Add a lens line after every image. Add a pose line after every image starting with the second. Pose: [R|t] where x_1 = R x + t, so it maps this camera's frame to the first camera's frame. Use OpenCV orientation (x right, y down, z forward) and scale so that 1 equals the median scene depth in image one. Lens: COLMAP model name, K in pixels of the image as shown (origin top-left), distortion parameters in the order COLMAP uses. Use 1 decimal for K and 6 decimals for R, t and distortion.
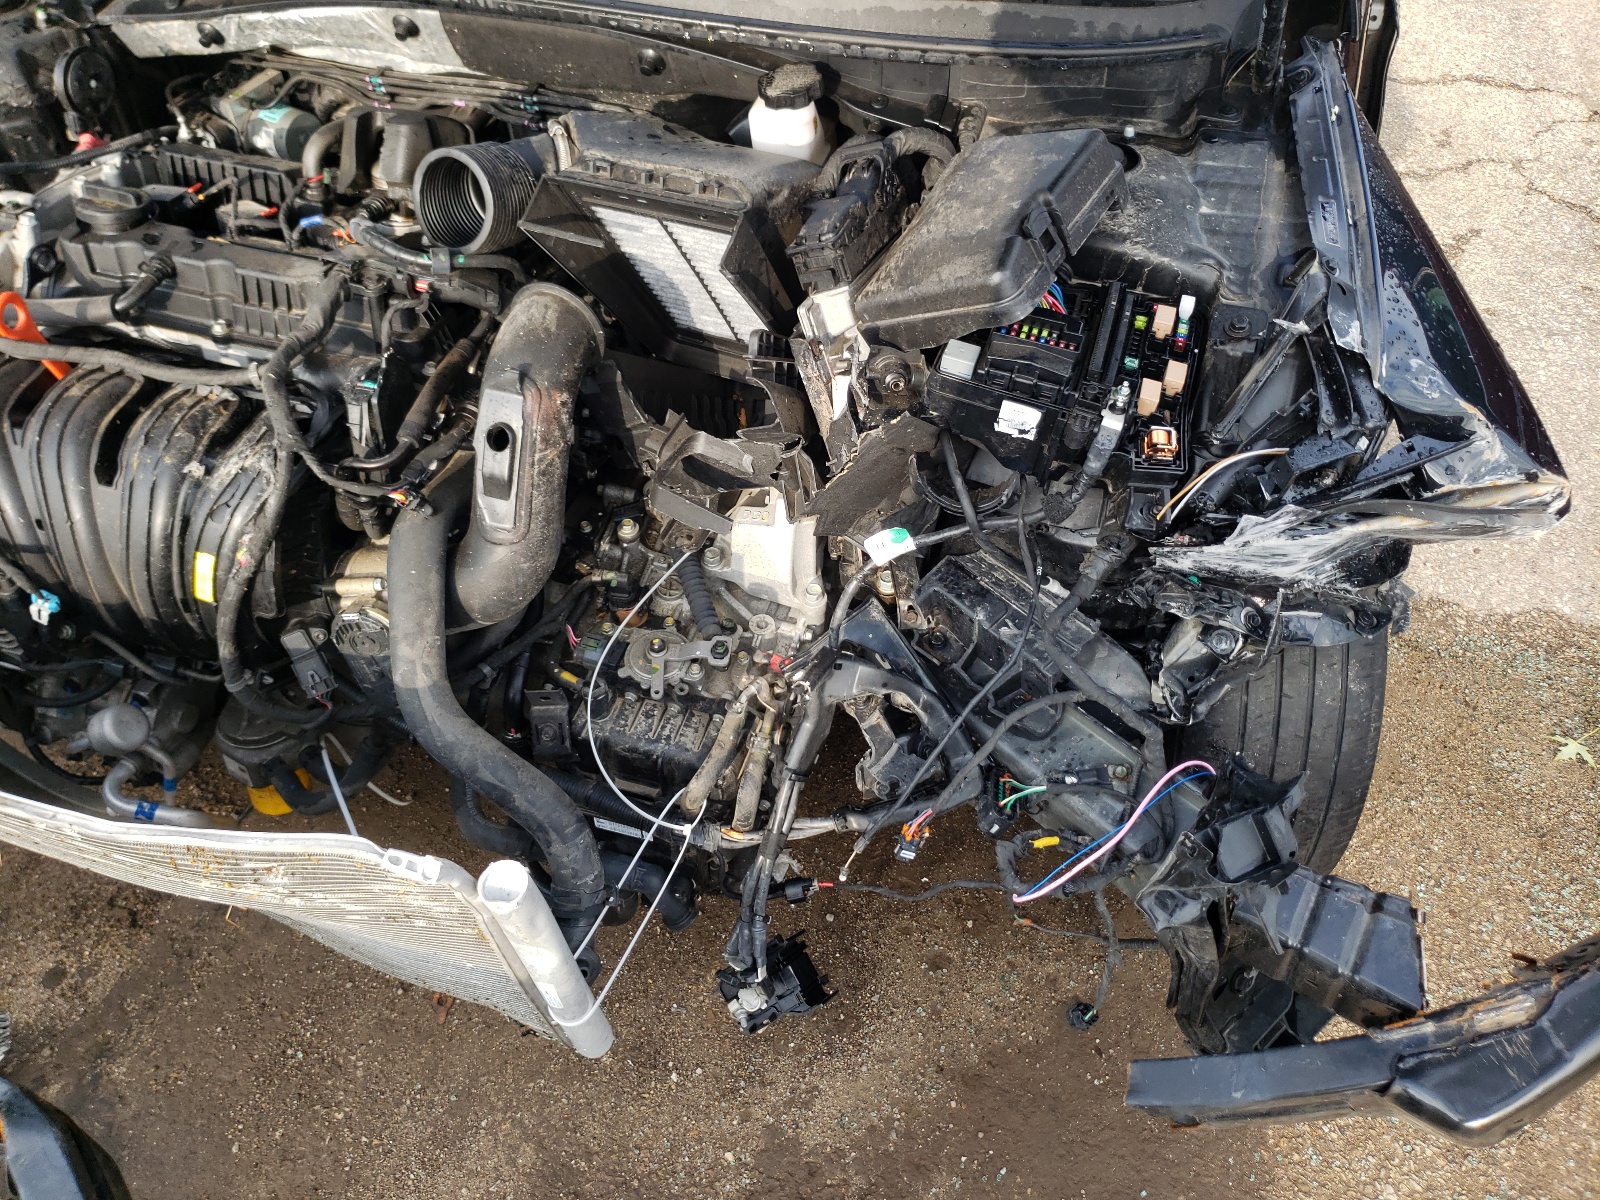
lens RADIAL K [[1228.8, 0, 803.8], [0, 1228.8, 589.8], [0, 0, 1]] dist [0.006333, 0.009932]
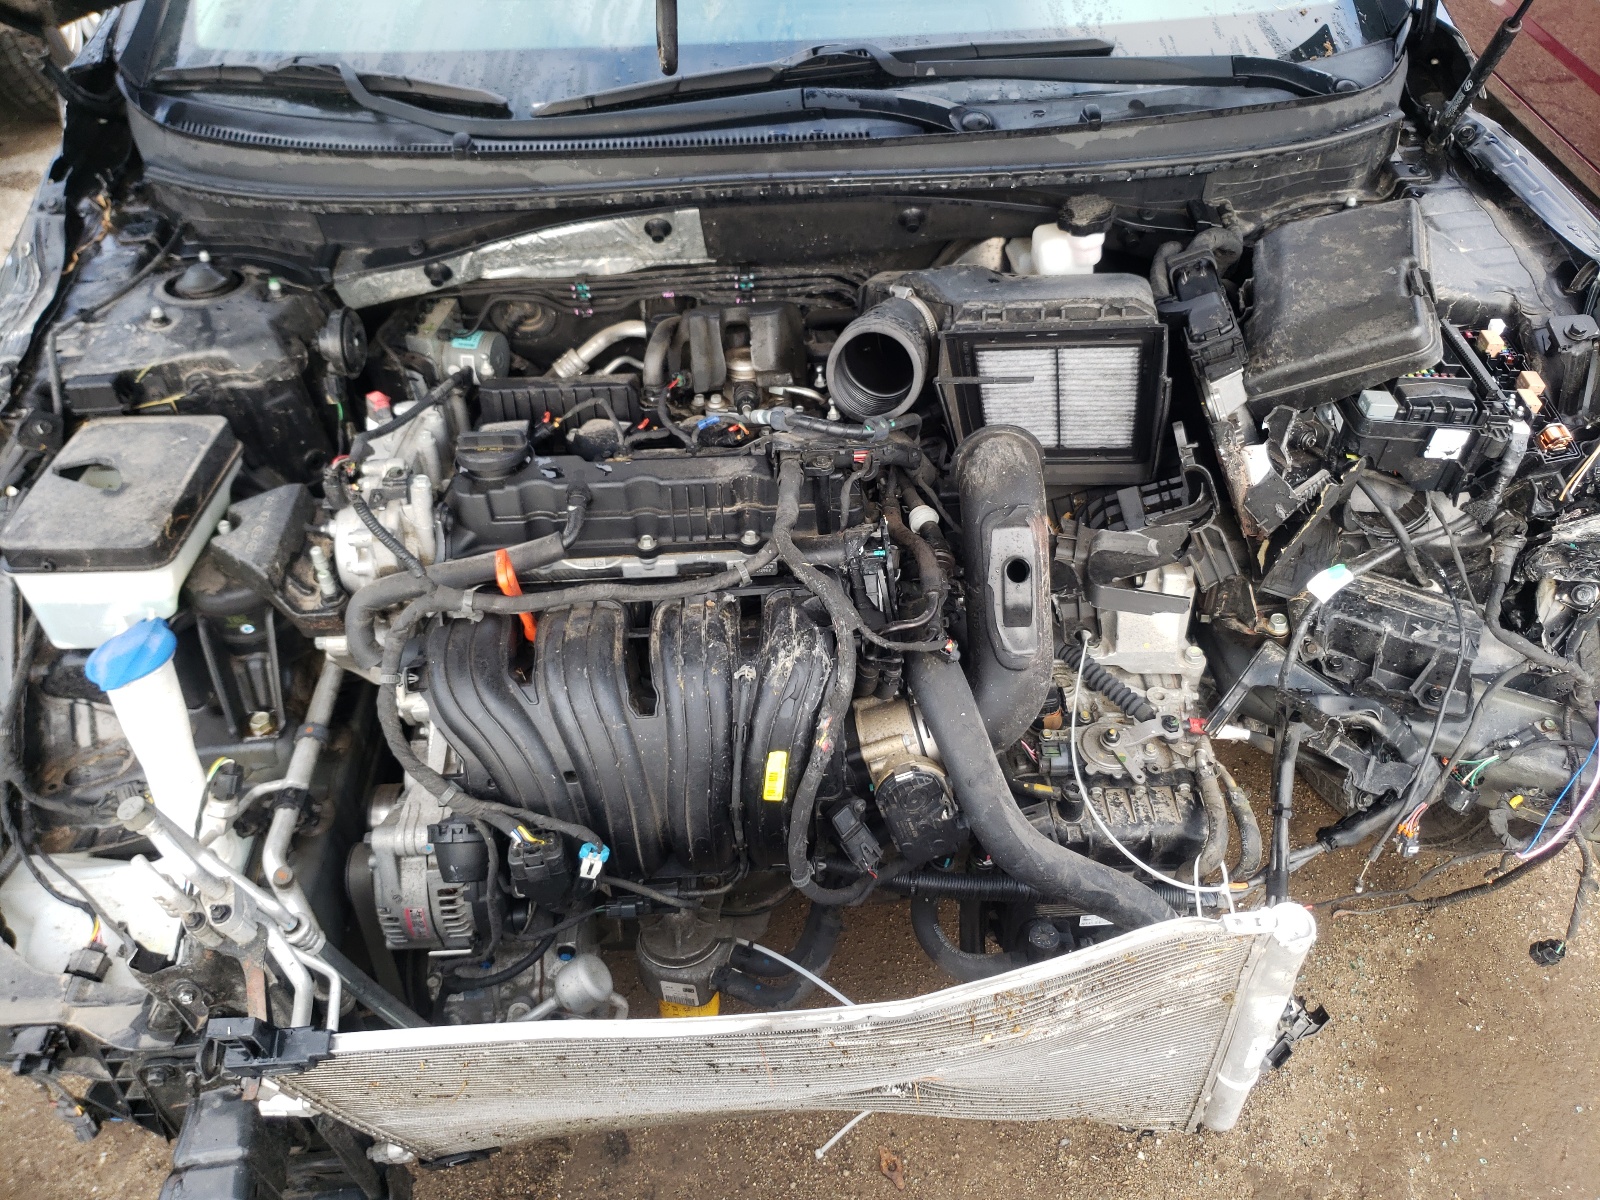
lens RADIAL K [[1228.8, 0, 804.4], [0, 1228.8, 596.4], [0, 0, 1]] dist [0.006333, 0.009932]
pose [[0.940777, -0.243441, 0.235956, -0.632641], [0.264297, 0.962528, -0.060715, -0.080506], [-0.212334, 0.119482, 0.969865, 0.015789]]
